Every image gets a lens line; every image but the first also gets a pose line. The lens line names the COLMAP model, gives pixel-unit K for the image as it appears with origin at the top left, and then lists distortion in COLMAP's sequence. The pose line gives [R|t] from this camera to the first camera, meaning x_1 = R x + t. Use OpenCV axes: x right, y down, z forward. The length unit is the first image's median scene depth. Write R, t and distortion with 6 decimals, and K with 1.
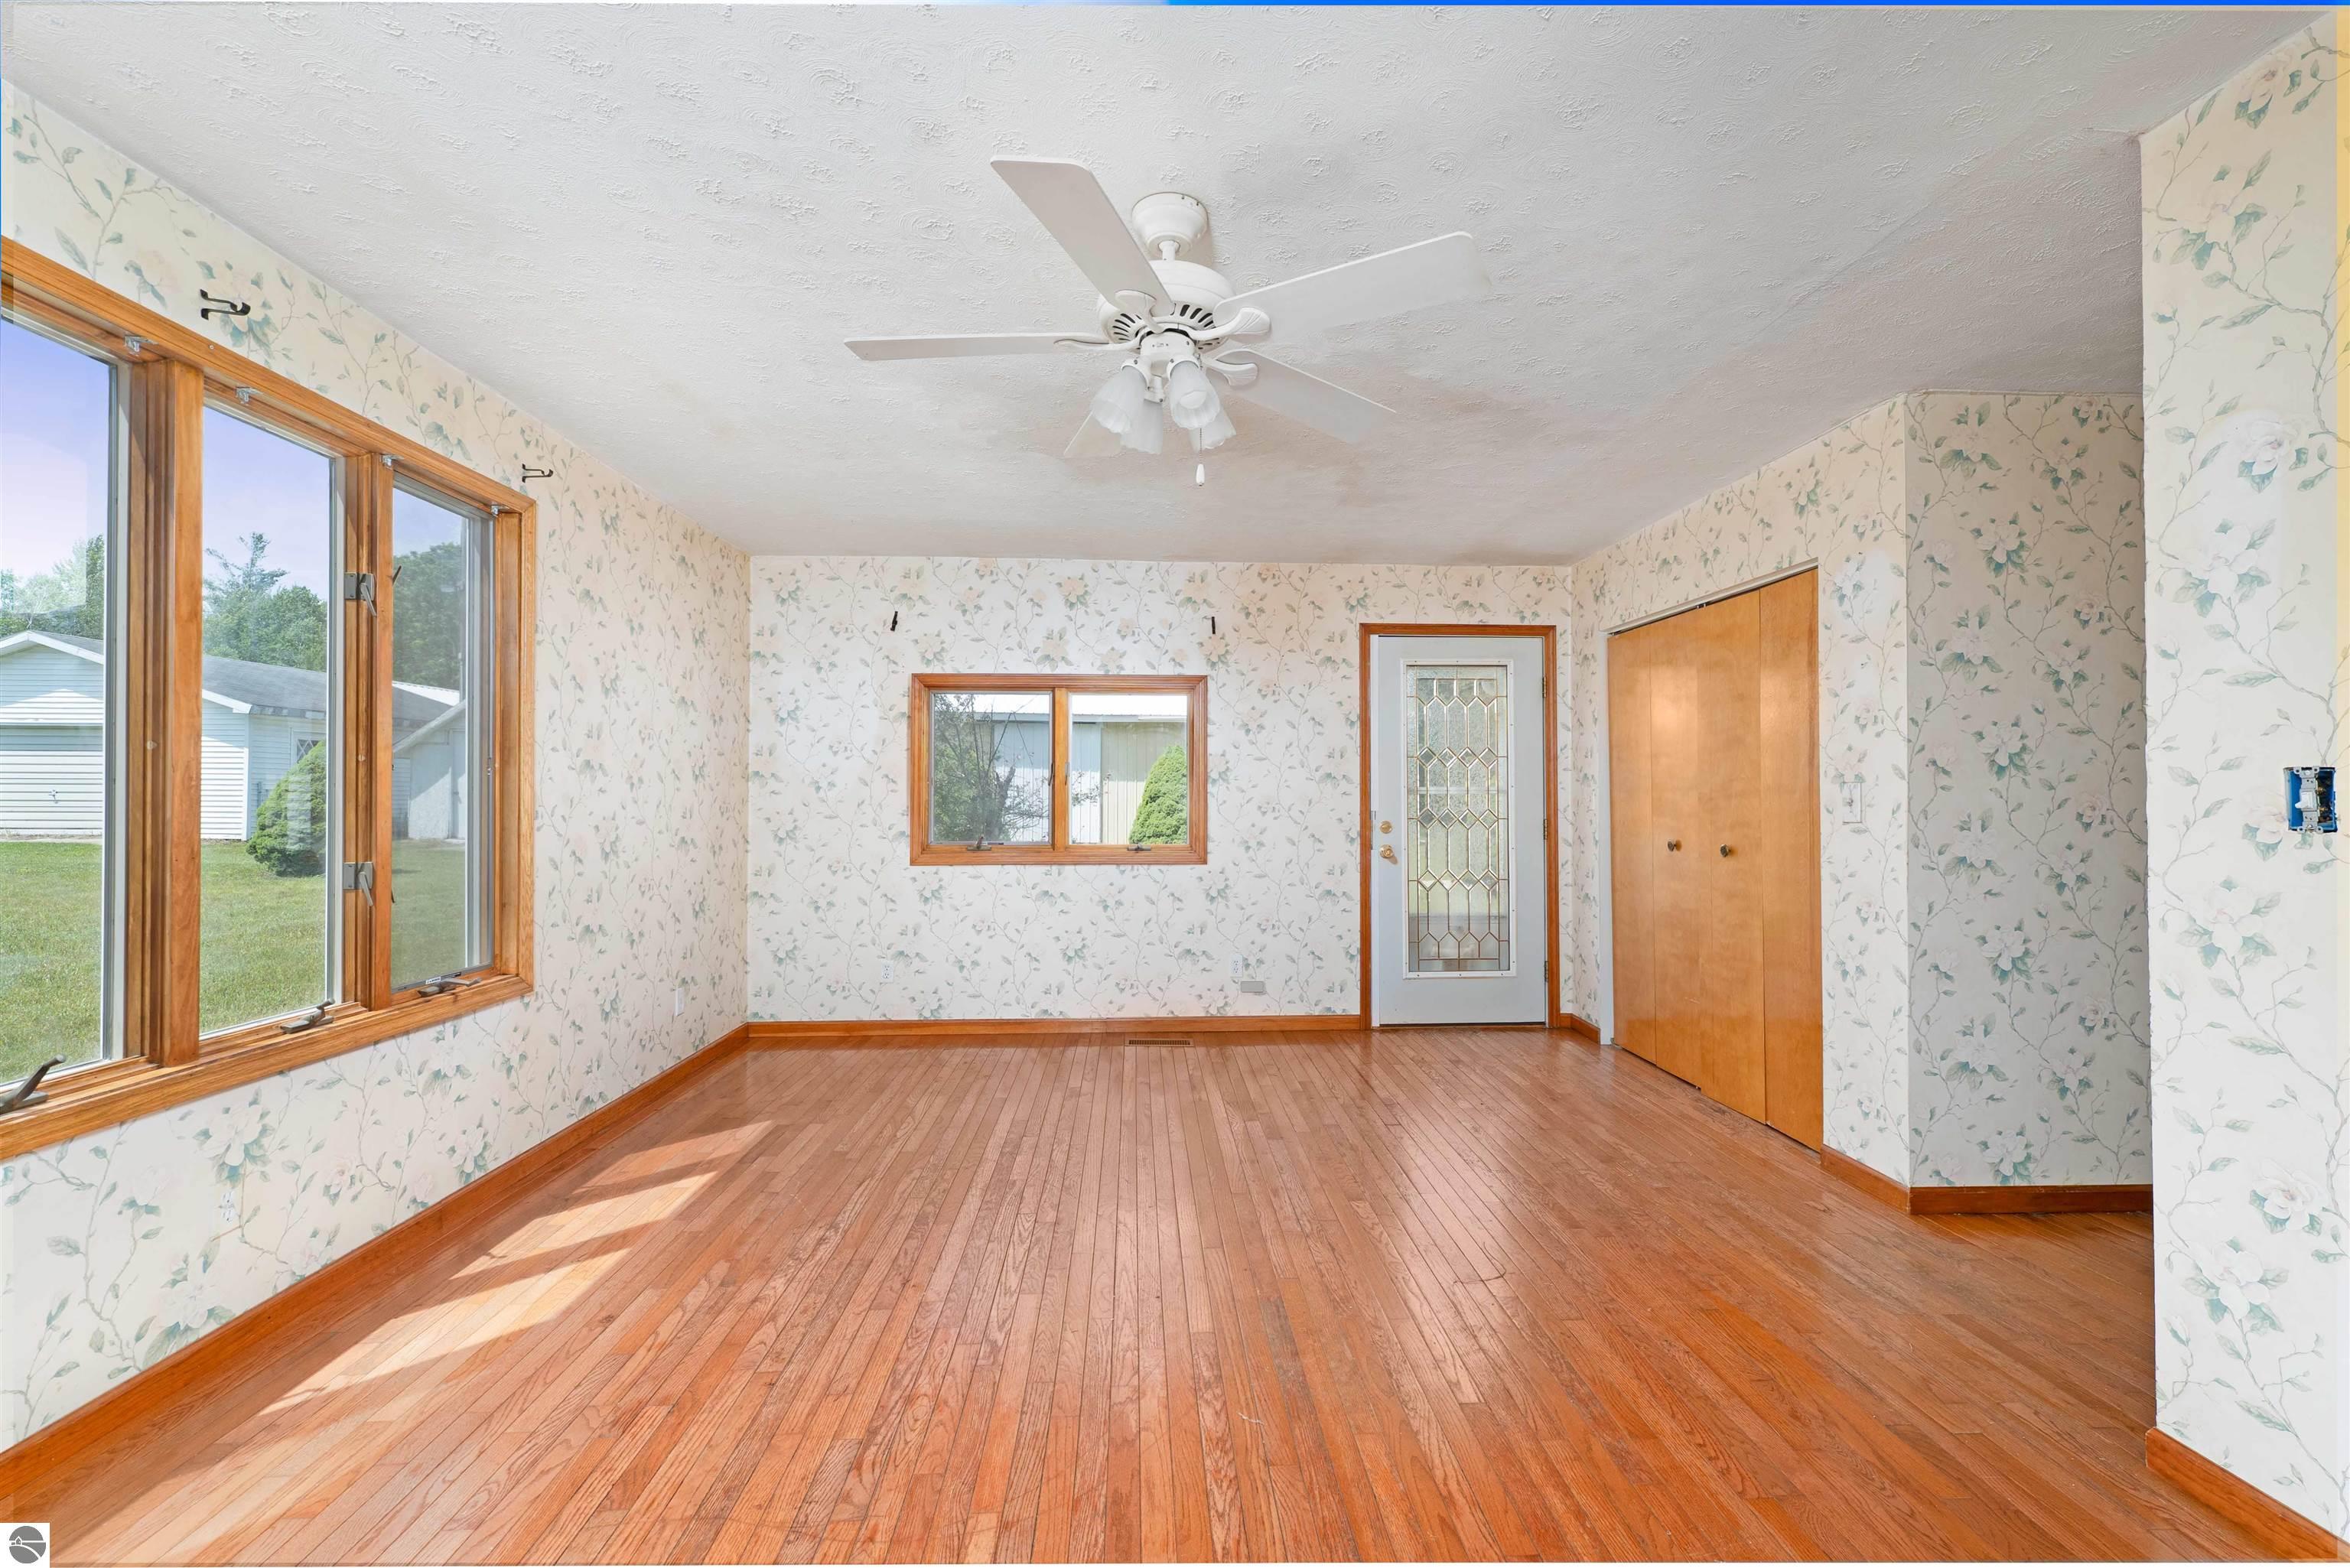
lens RADIAL K [[965.6, 0, 1171.2], [0, 965.6, 789.0], [0, 0, 1]] dist [0.000531, 0.000054]
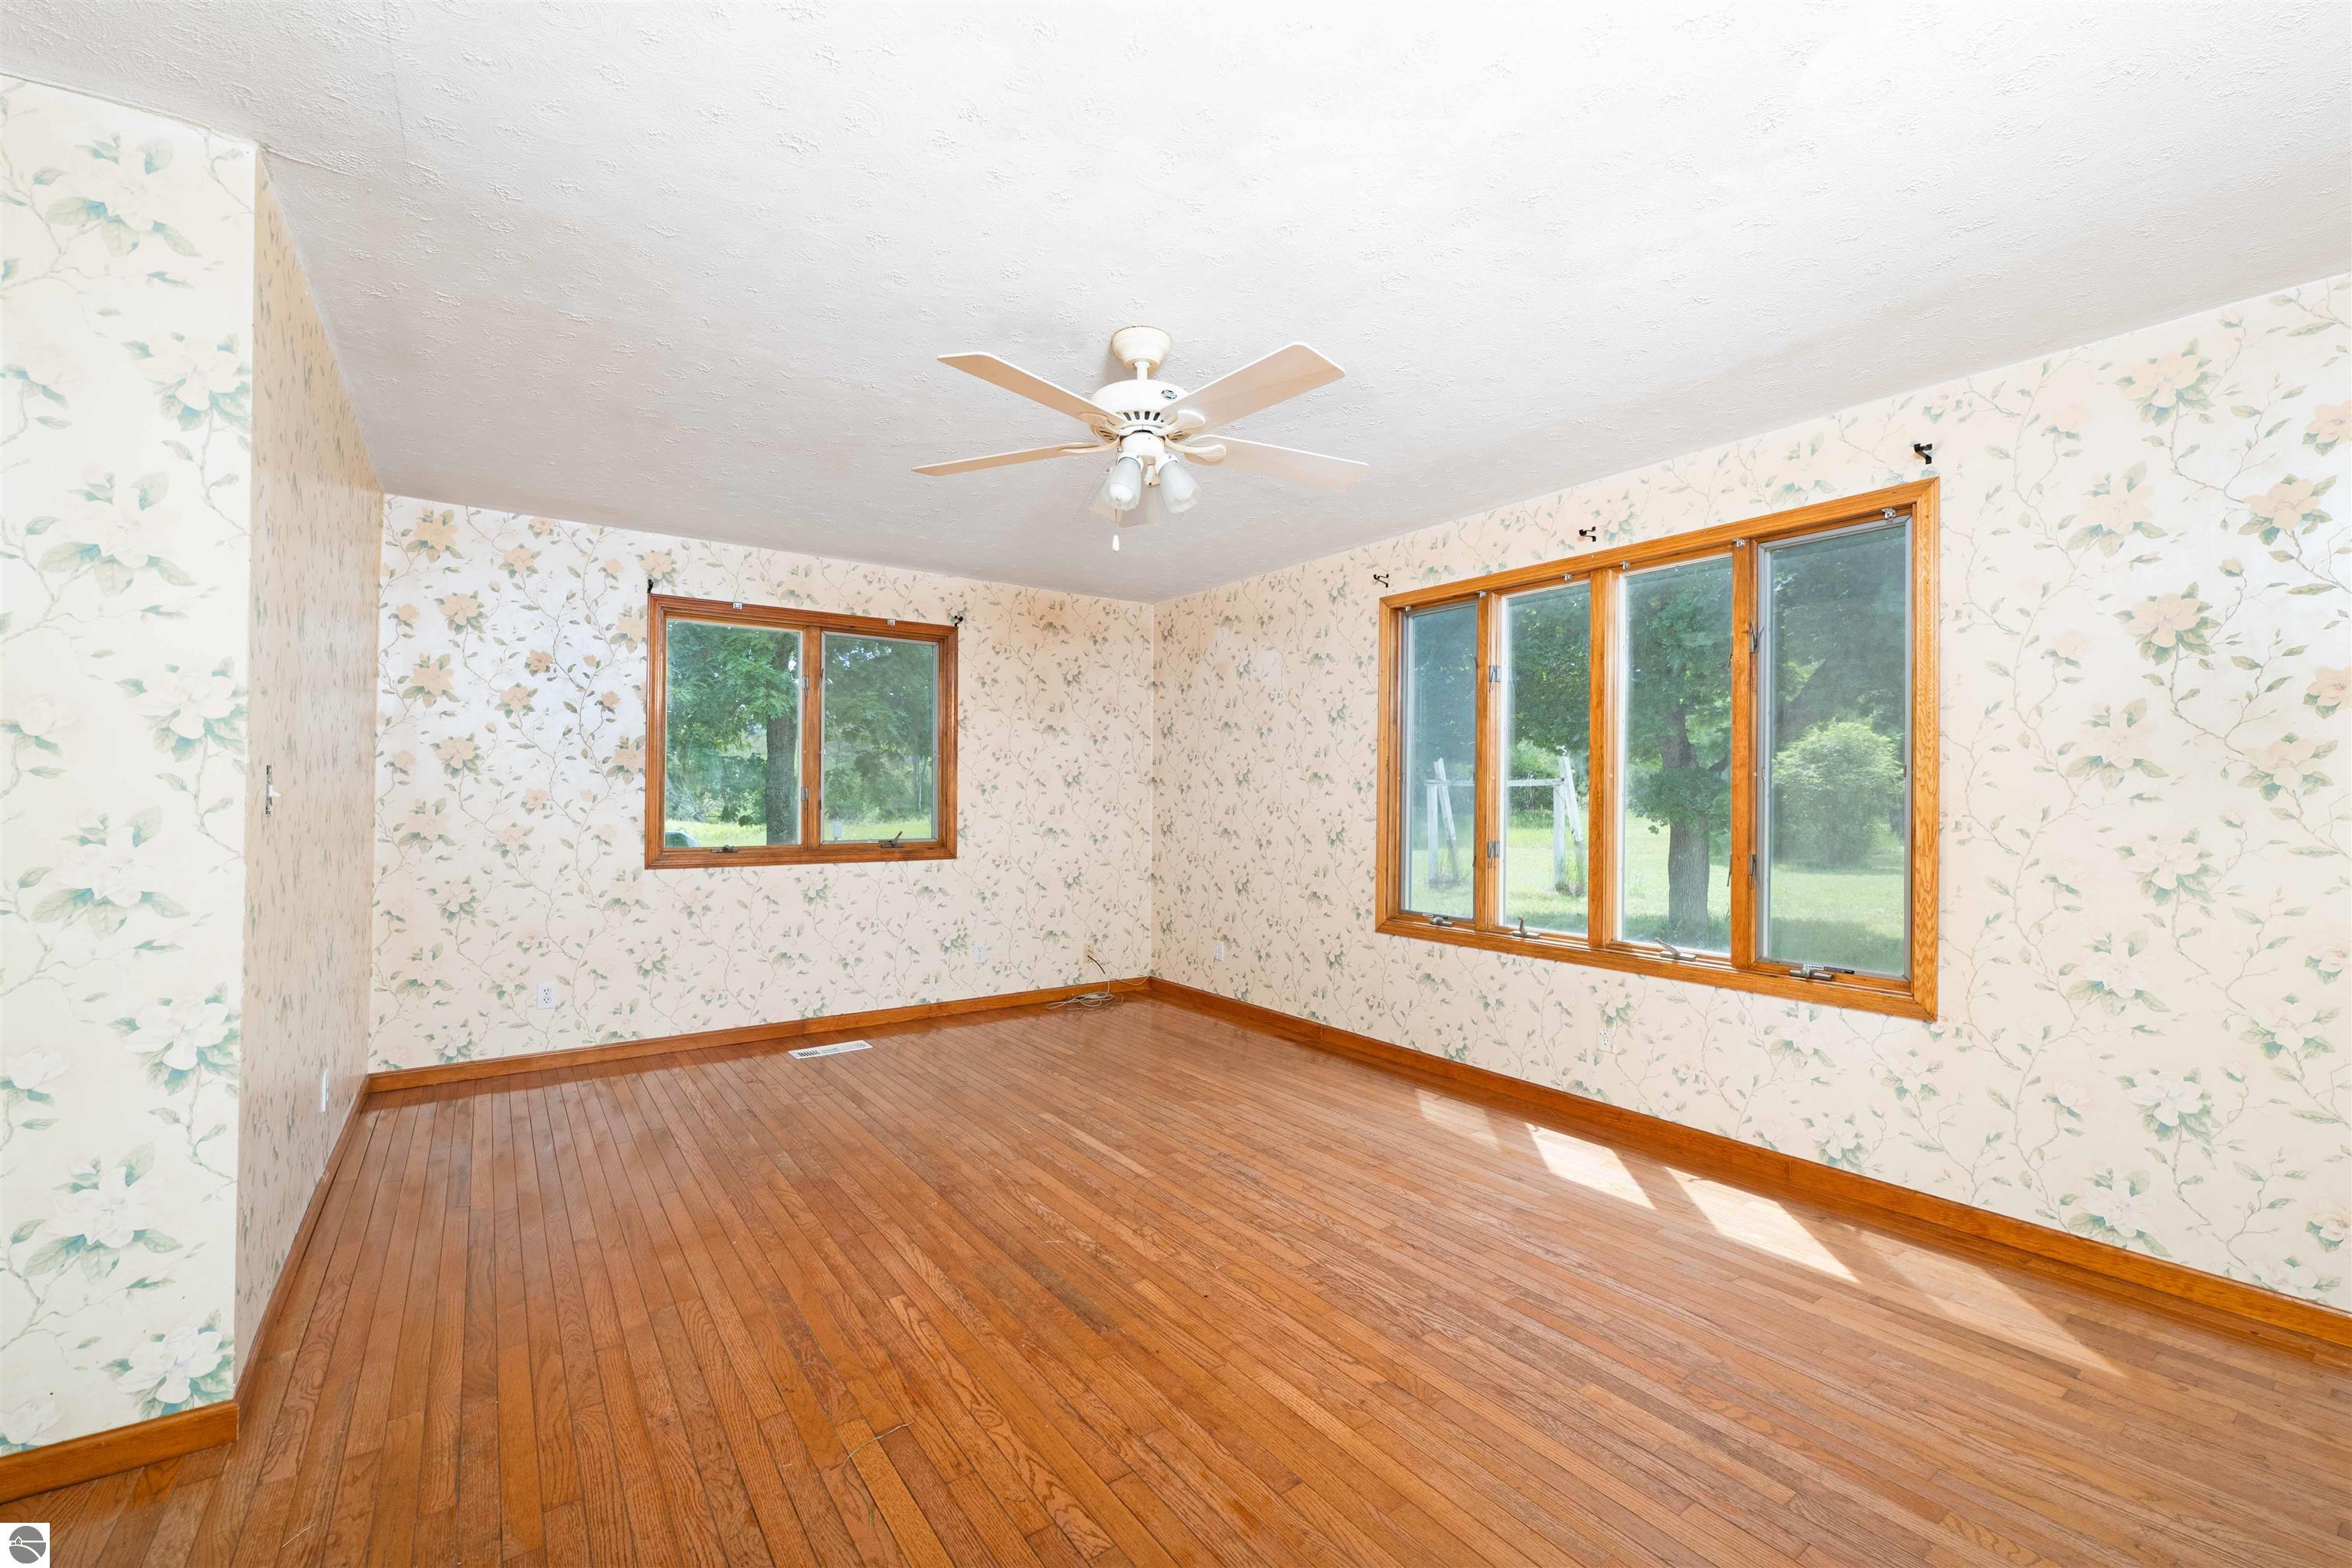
lens RADIAL K [[966.5, 0, 1173.0], [0, 966.5, 791.2], [0, 0, 1]] dist [0.000531, 0.000054]
pose [[-0.839877, -0.013303, -0.542614, 0.564303], [-0.005429, 0.999855, -0.016111, 0.020032], [0.542750, -0.010585, -0.839828, 1.826893]]
